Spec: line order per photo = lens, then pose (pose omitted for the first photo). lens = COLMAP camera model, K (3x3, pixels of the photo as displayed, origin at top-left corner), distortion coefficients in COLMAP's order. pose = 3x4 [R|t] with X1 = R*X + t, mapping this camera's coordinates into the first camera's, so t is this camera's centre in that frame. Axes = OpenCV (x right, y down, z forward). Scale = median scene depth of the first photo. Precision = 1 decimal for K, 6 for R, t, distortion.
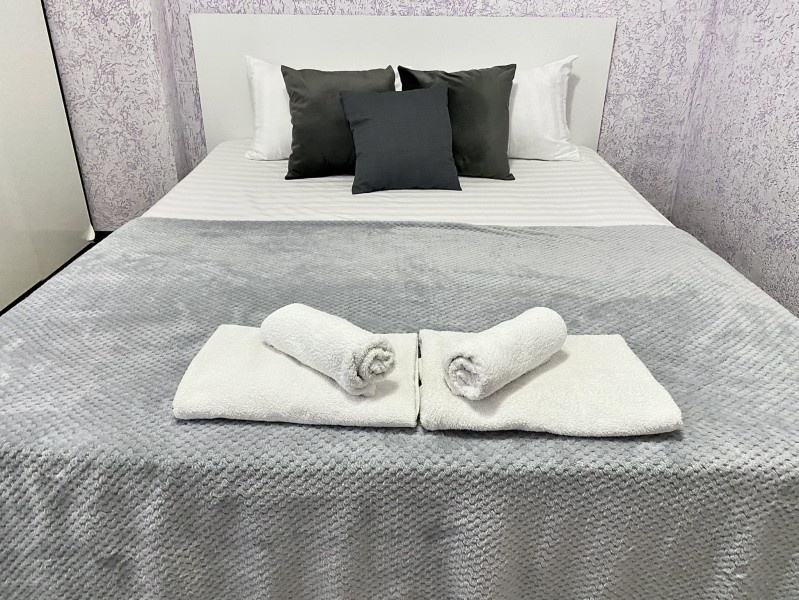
lens RADIAL K [[610.1, 0, 397.2], [0, 610.1, 280.6], [0, 0, 1]] dist [0.030023, -0.010198]
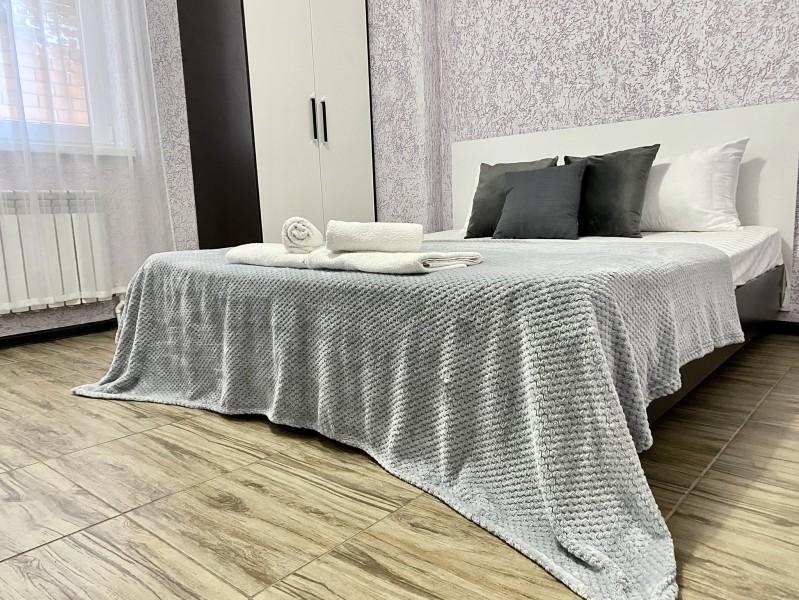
lens RADIAL K [[610.3, 0, 402.9], [0, 610.3, 300.9], [0, 0, 1]] dist [0.018311, -0.012345]
pose [[0.773699, 0.056382, -0.631039, 0.979595], [-0.229573, 0.953291, -0.196298, 0.445835], [0.590496, 0.296745, 0.750504, -0.069762]]
